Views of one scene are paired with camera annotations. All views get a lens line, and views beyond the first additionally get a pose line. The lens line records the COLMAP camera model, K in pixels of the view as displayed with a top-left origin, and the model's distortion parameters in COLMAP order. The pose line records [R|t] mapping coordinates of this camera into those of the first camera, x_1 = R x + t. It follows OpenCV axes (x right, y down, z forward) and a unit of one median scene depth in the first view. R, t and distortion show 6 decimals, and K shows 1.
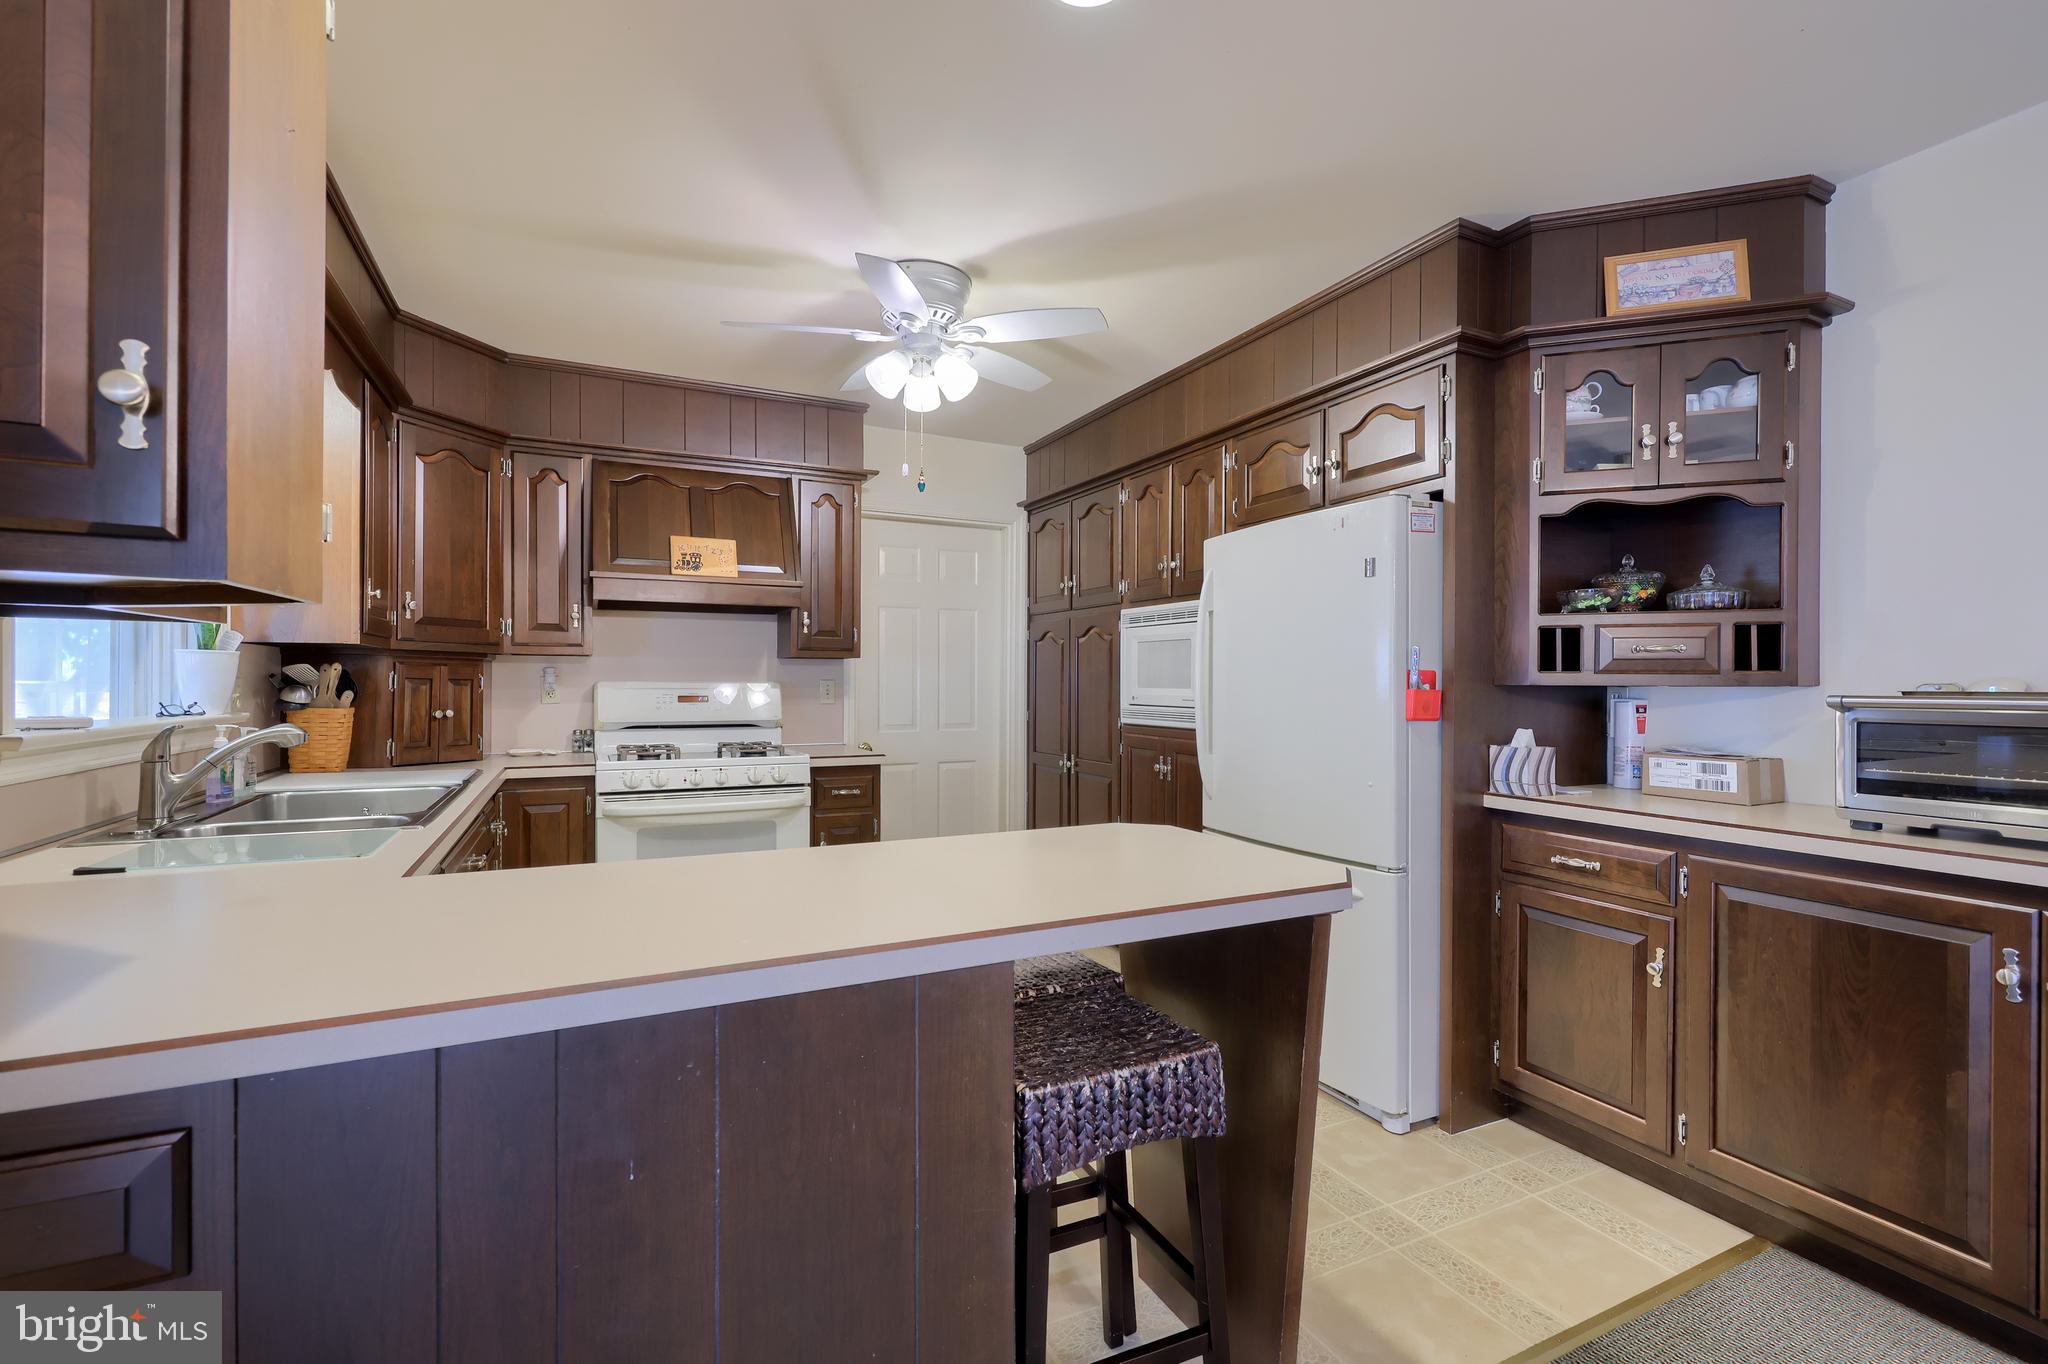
lens RADIAL K [[878.2, 0, 1018.1], [0, 878.2, 687.6], [0, 0, 1]] dist [-0.000242, -0.000384]
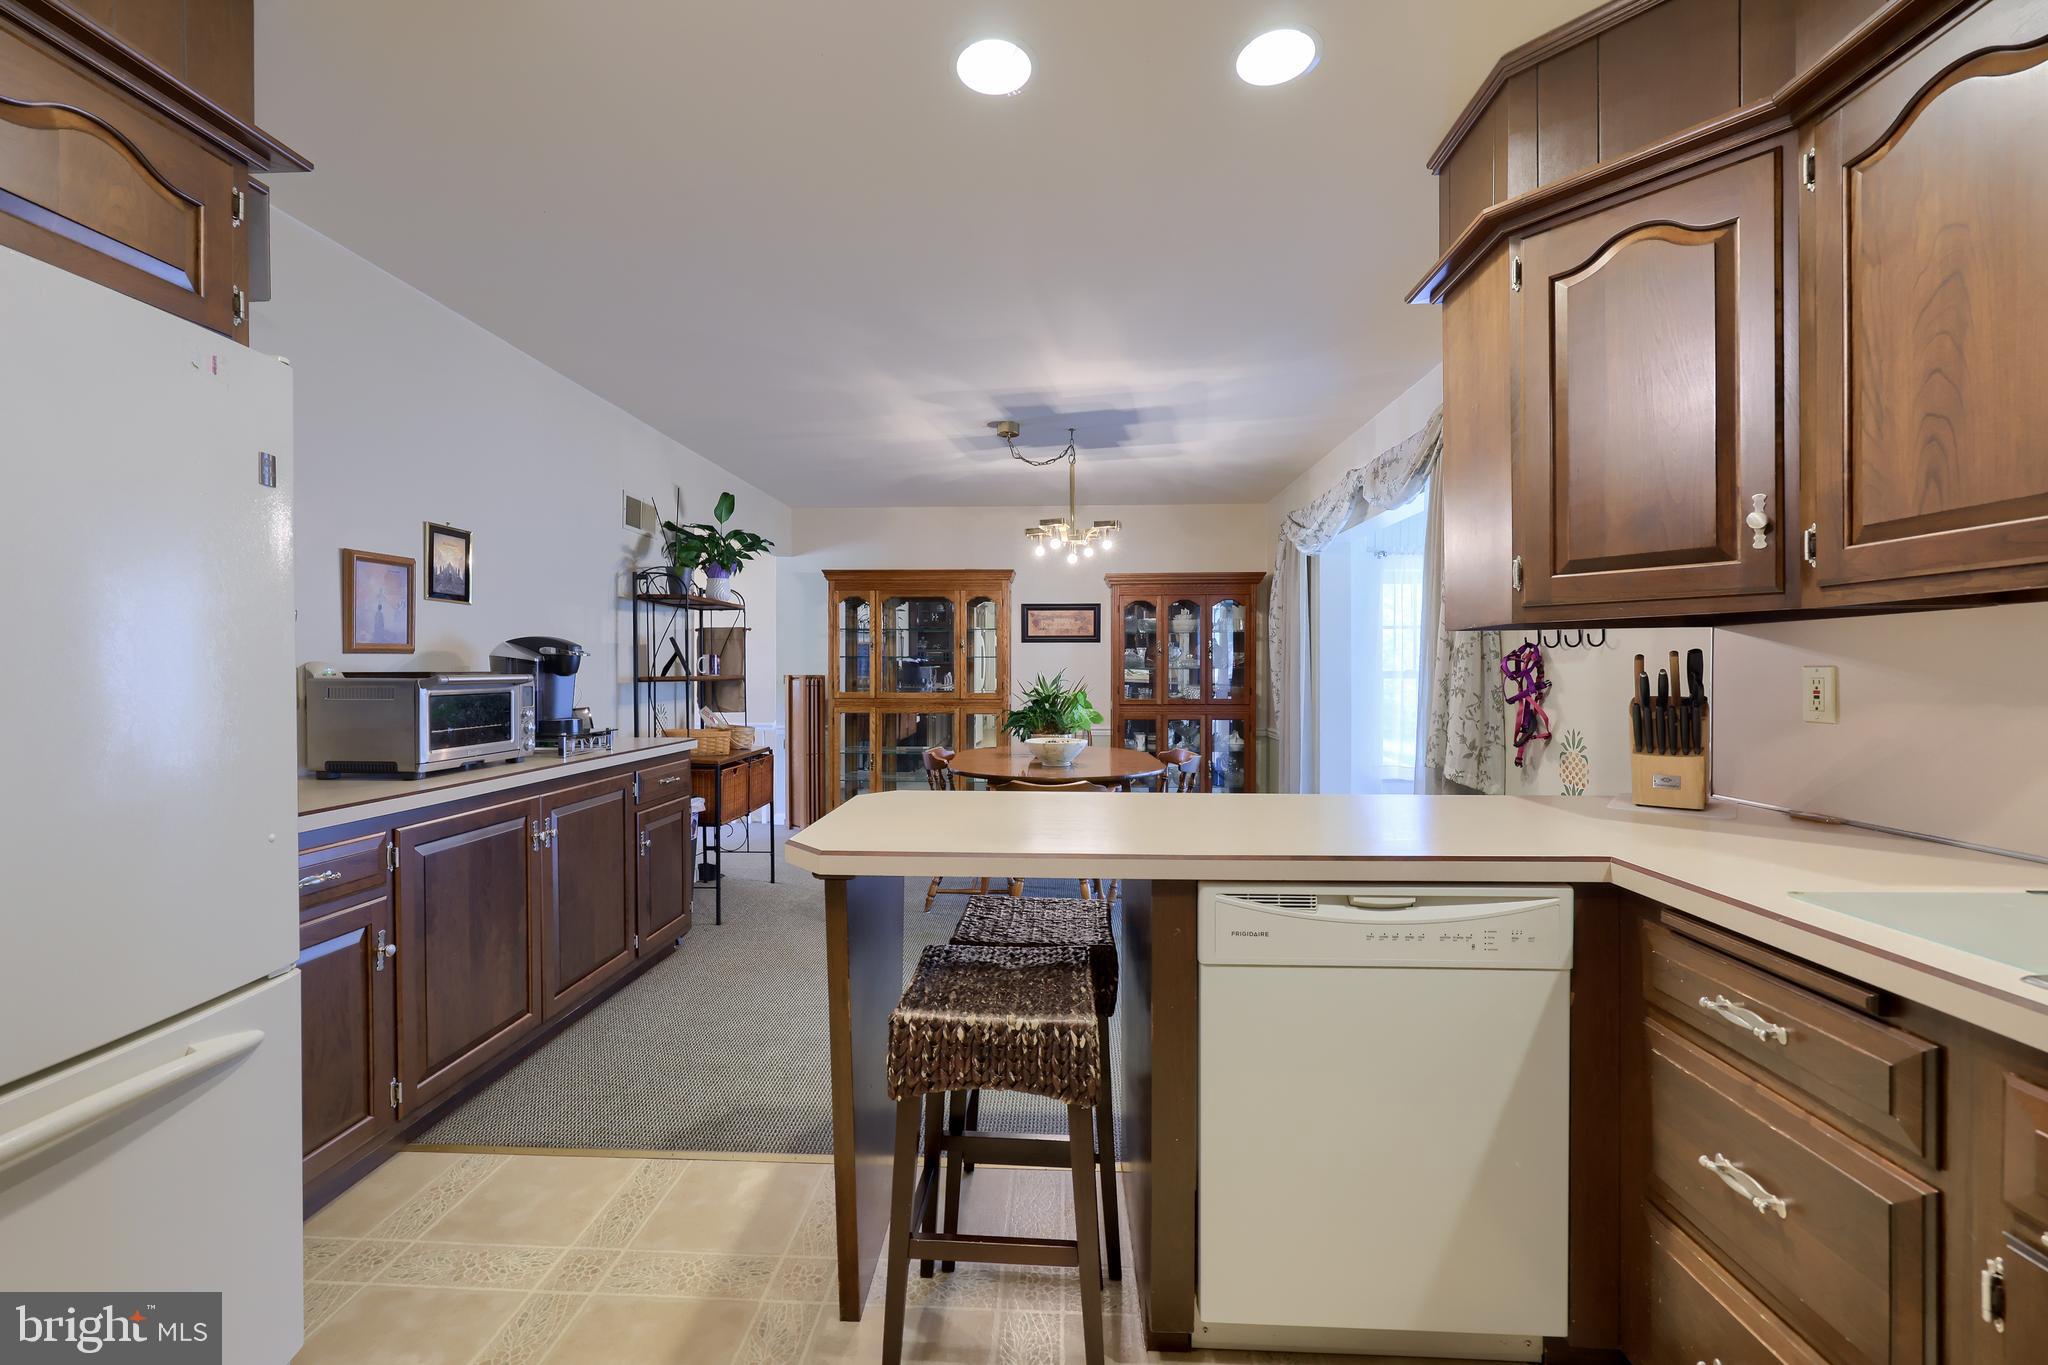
lens RADIAL K [[822.5, 0, 1024.5], [0, 822.5, 674.0], [0, 0, 1]] dist [0.000675, -0.000239]
pose [[-0.876987, -0.011788, 0.480369, -0.314311], [-0.006857, 0.999904, 0.012018, -0.009947], [-0.480465, 0.007246, -0.876984, 1.289368]]
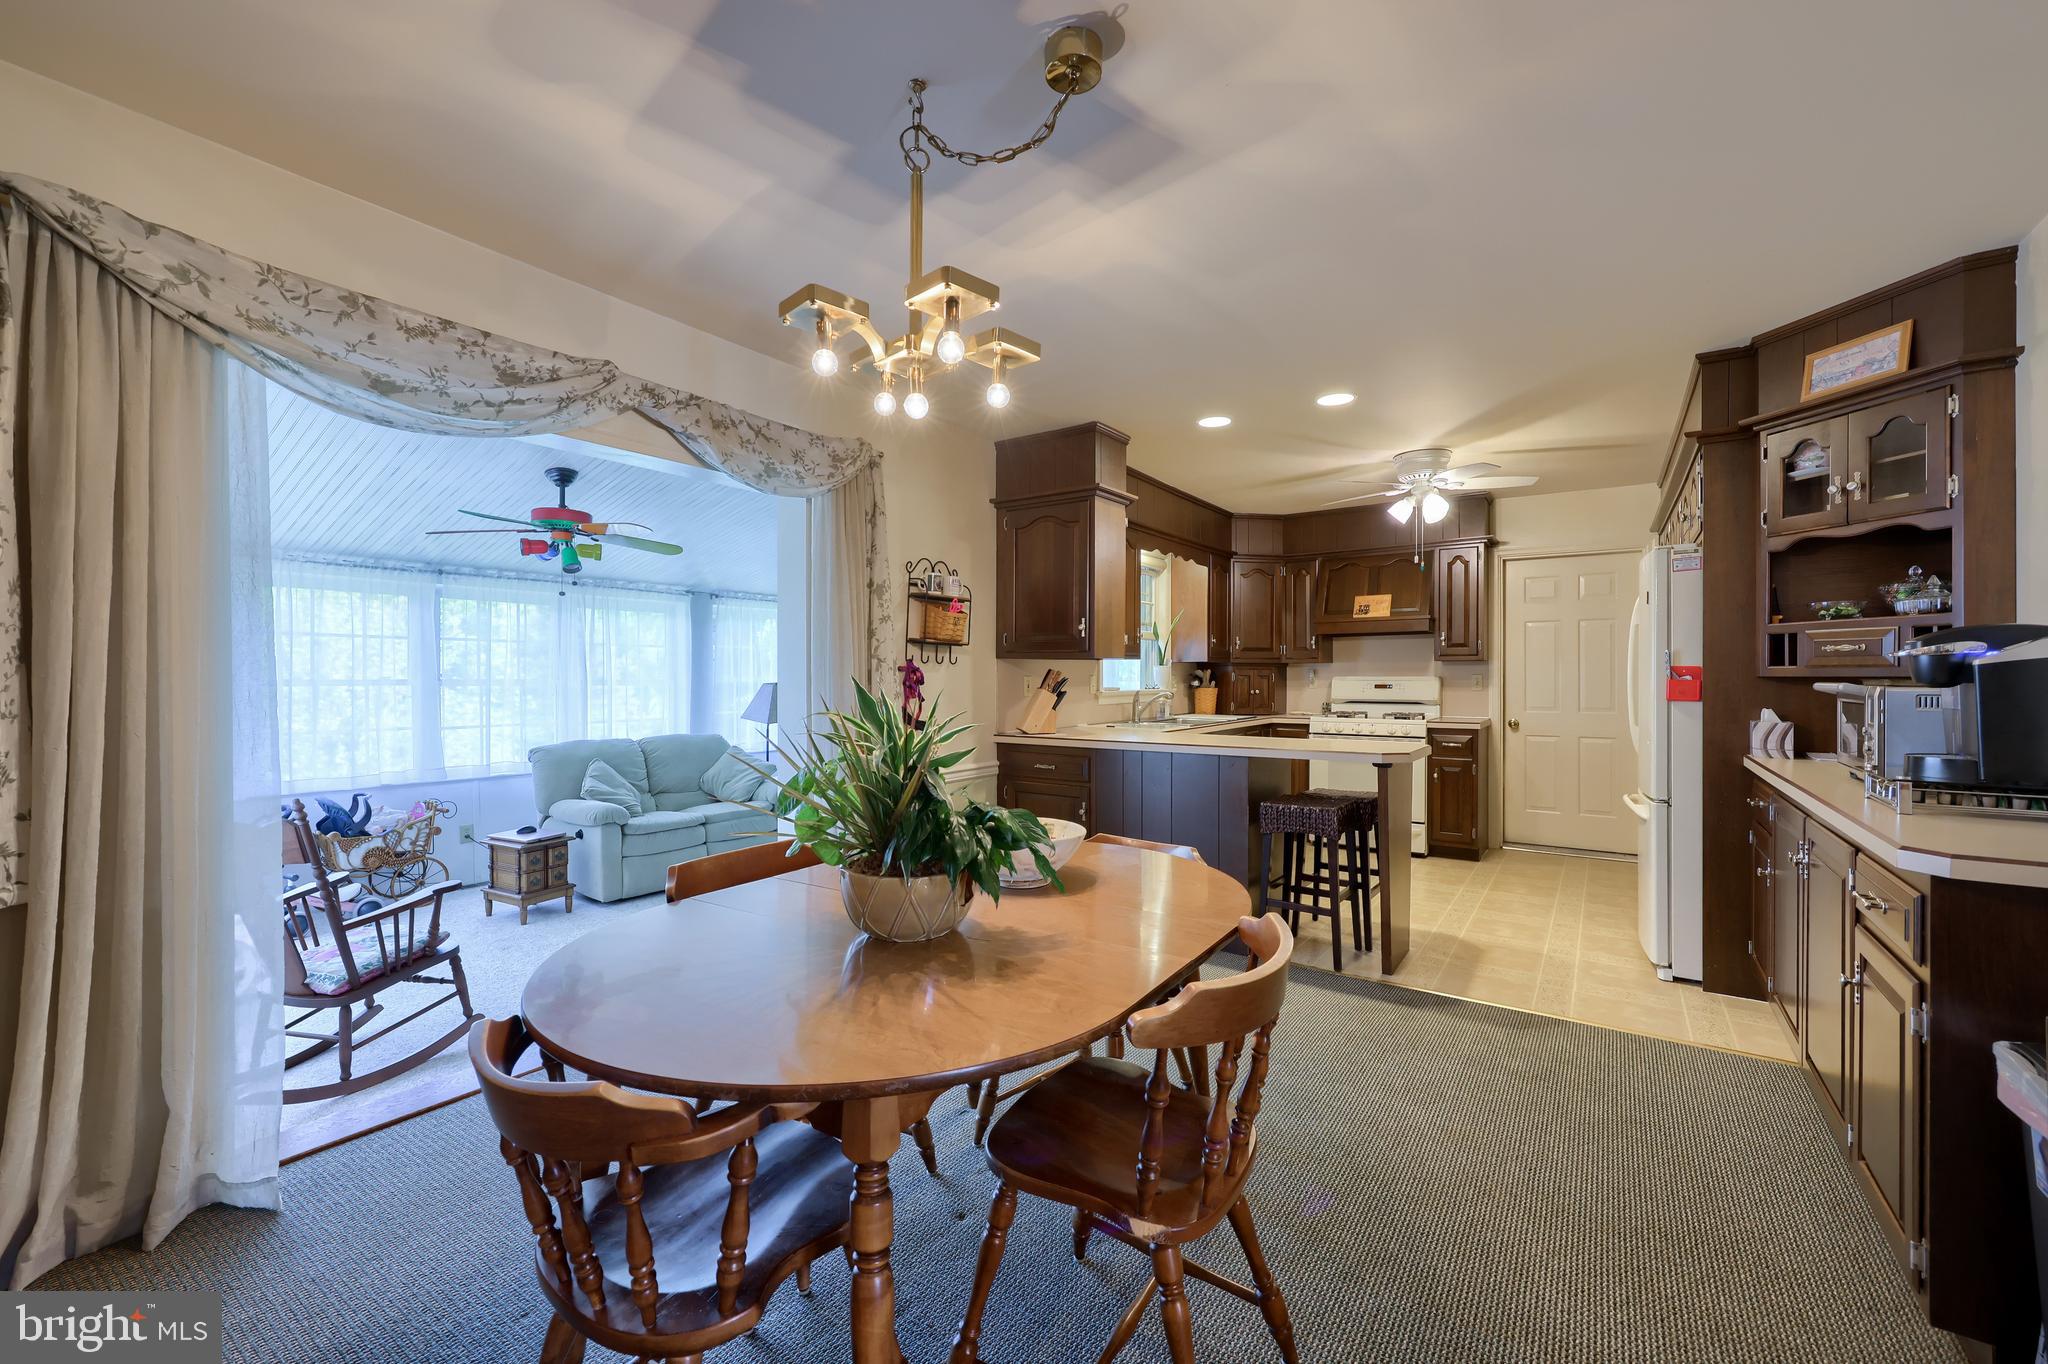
lens RADIAL K [[822.5, 0, 1024.5], [0, 822.5, 673.5], [0, 0, 1]] dist [0.000675, -0.000239]
pose [[0.474611, -0.007357, -0.880165, 1.174726], [-0.003417, 0.999942, -0.010200, 0.010329], [0.880189, 0.007849, 0.474559, -0.622932]]
